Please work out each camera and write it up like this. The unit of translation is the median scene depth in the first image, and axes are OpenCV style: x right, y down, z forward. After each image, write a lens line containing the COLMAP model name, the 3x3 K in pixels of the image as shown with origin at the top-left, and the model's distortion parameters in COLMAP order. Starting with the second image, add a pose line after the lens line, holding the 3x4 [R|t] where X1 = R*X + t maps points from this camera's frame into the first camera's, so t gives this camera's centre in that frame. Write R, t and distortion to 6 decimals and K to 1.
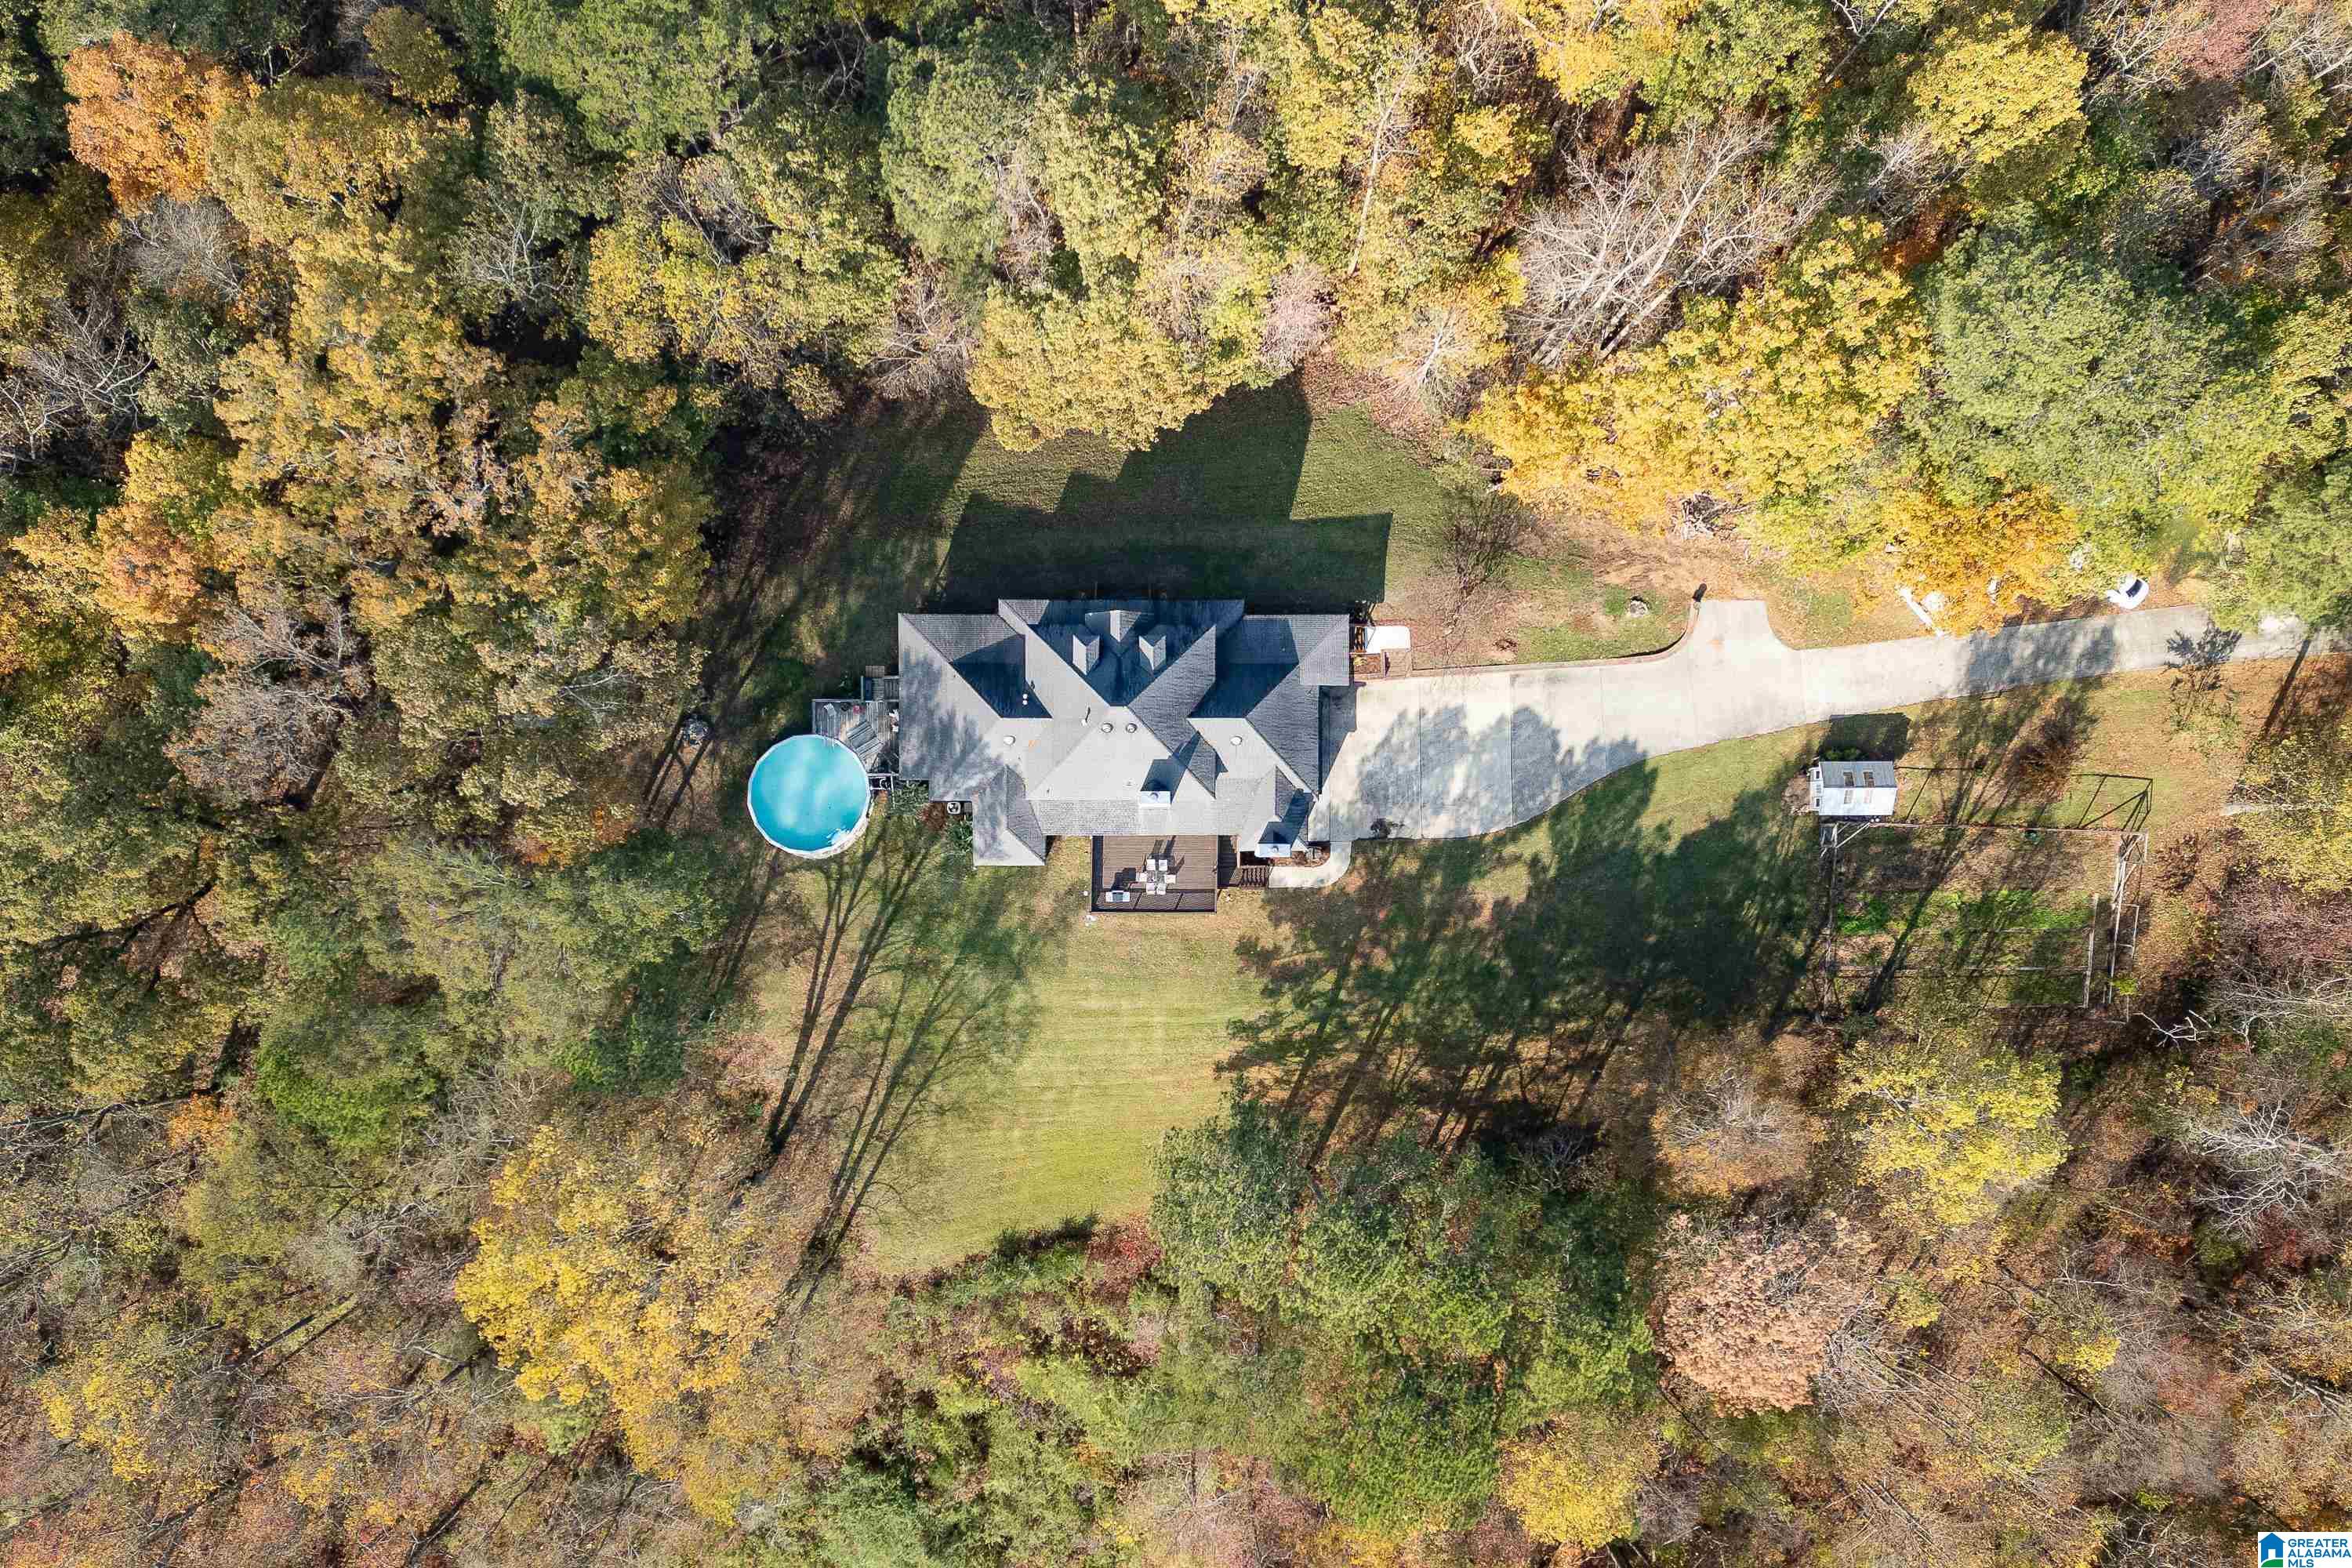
lens RADIAL K [[1609.2, 0, 1176.0], [0, 1609.2, 784.0], [0, 0, 1]] dist [0.006500, -0.004120]
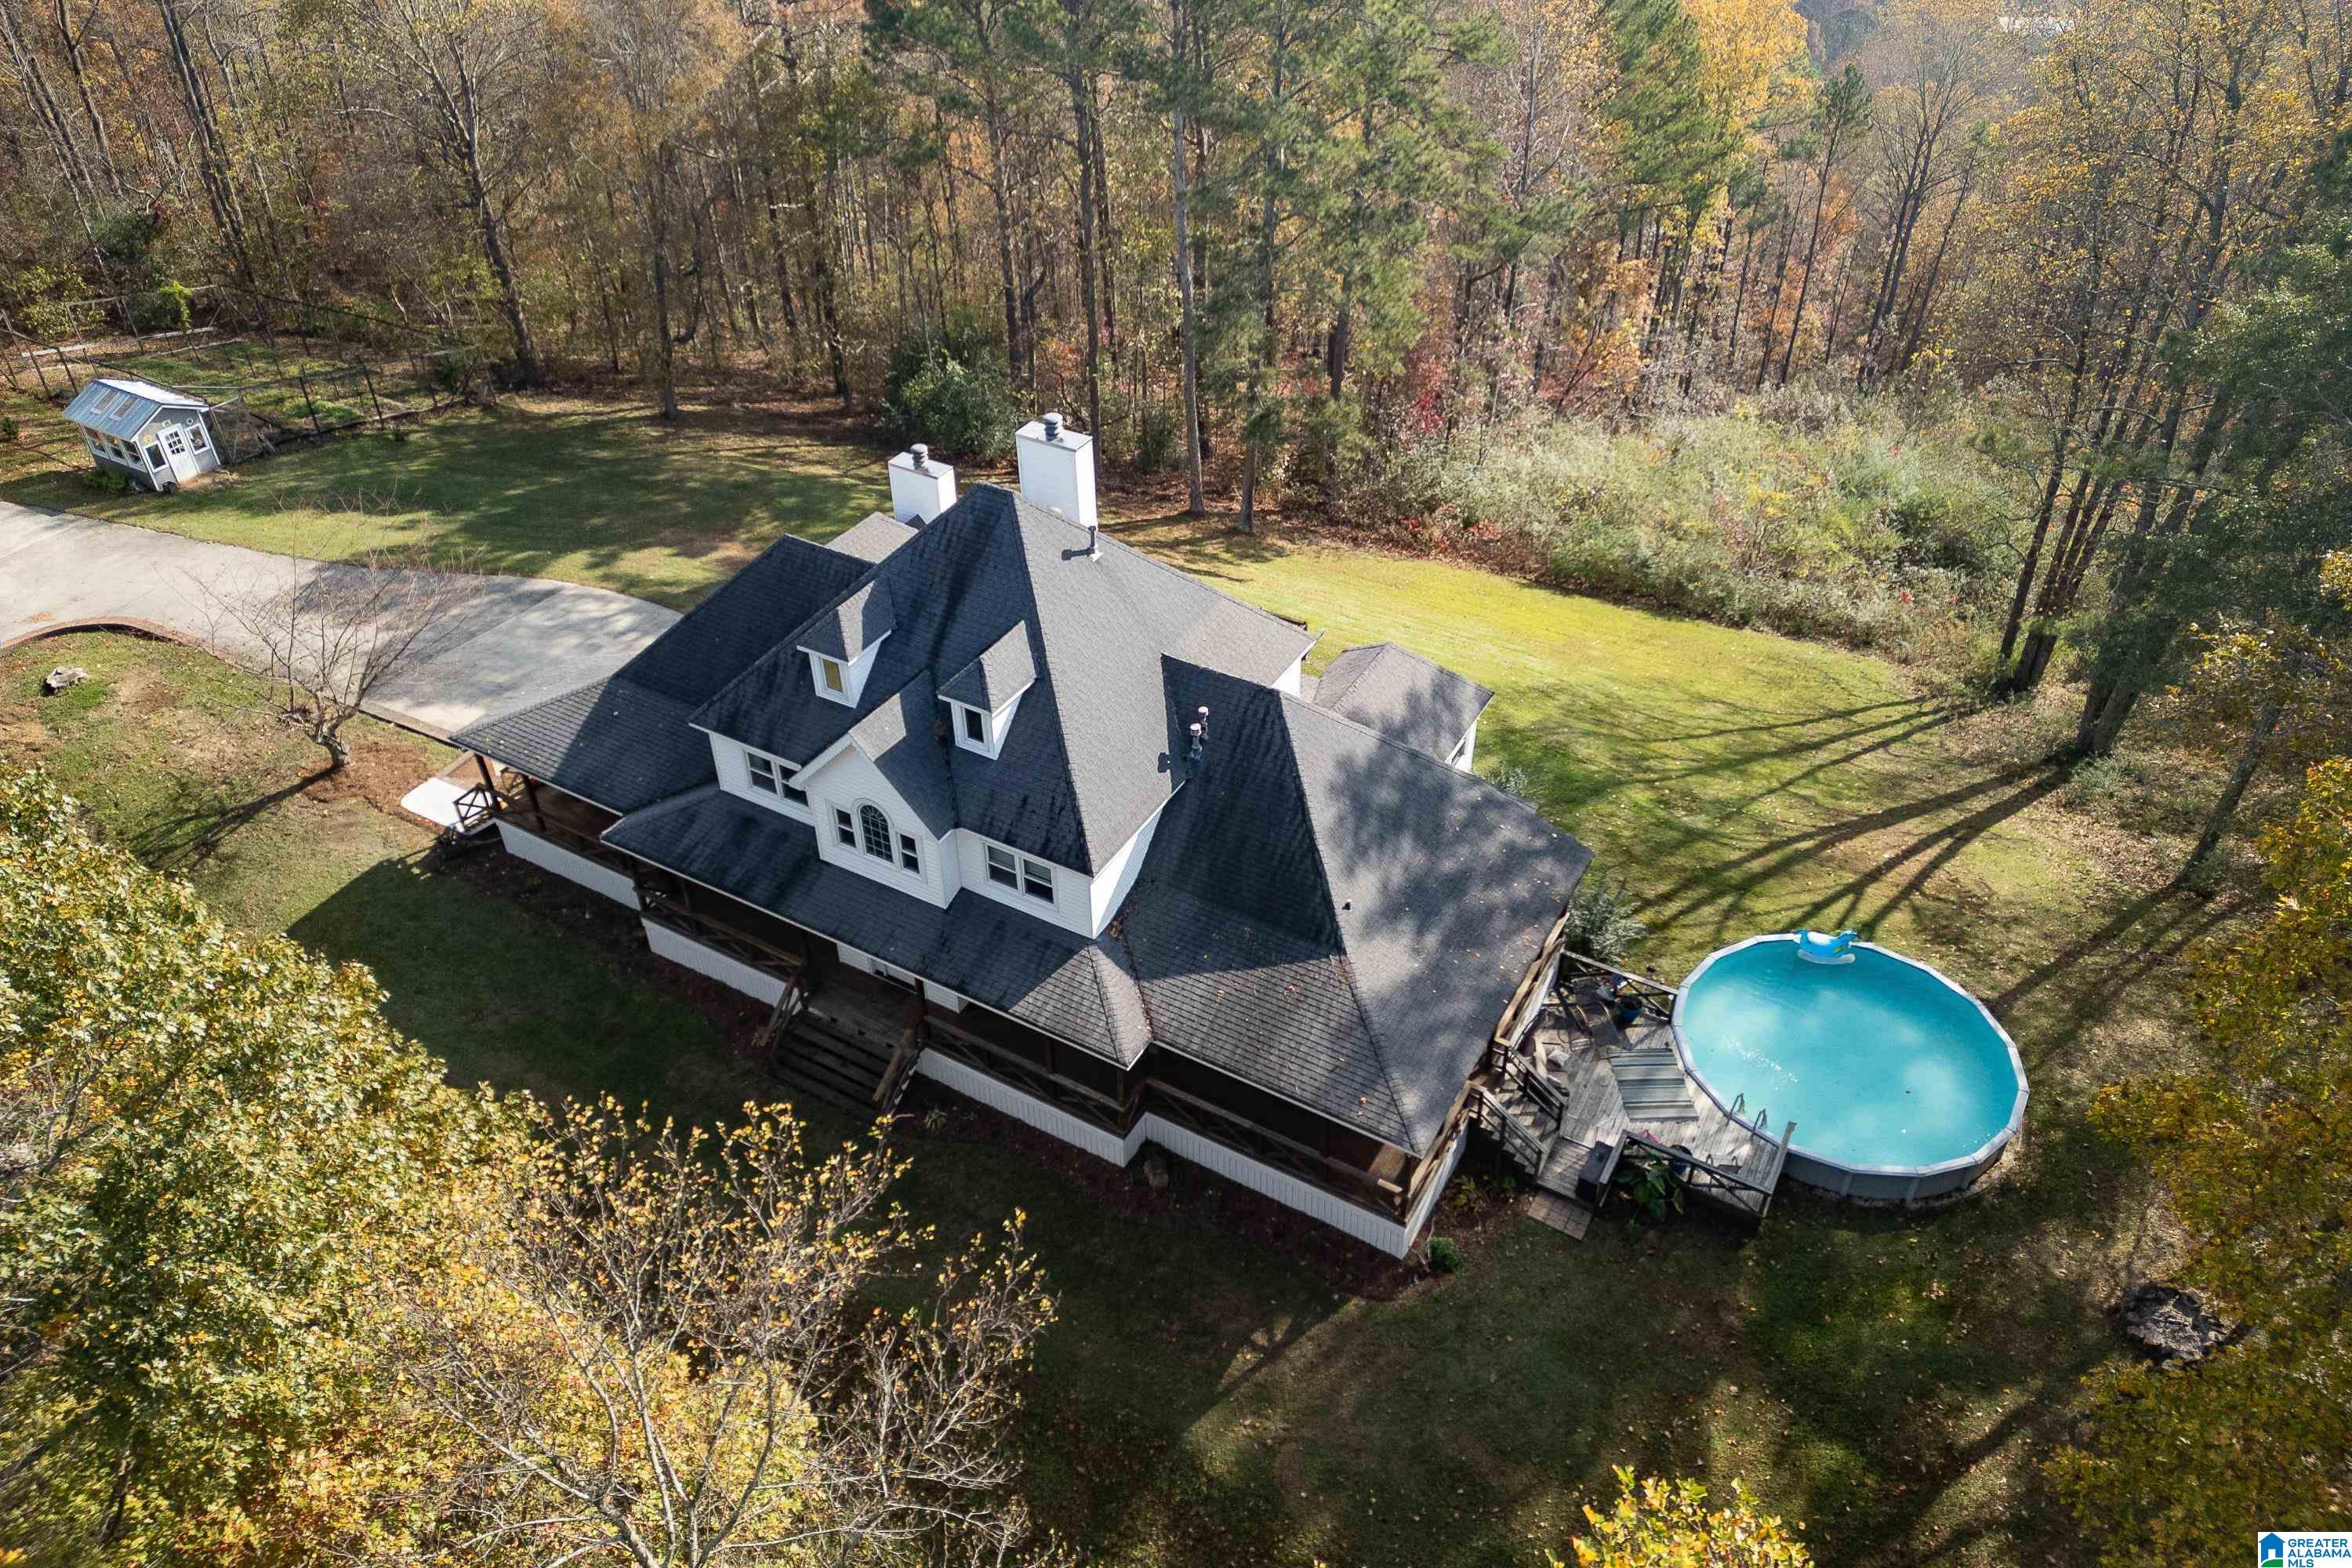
lens RADIAL K [[1609.2, 0, 1176.0], [0, 1609.2, 784.0], [0, 0, 1]] dist [0.006500, -0.004120]
pose [[-0.863393, -0.305012, 0.401895, -0.225714], [0.504527, -0.525238, 0.685257, -0.295999], [0.002079, 0.794413, 0.607374, 0.719637]]
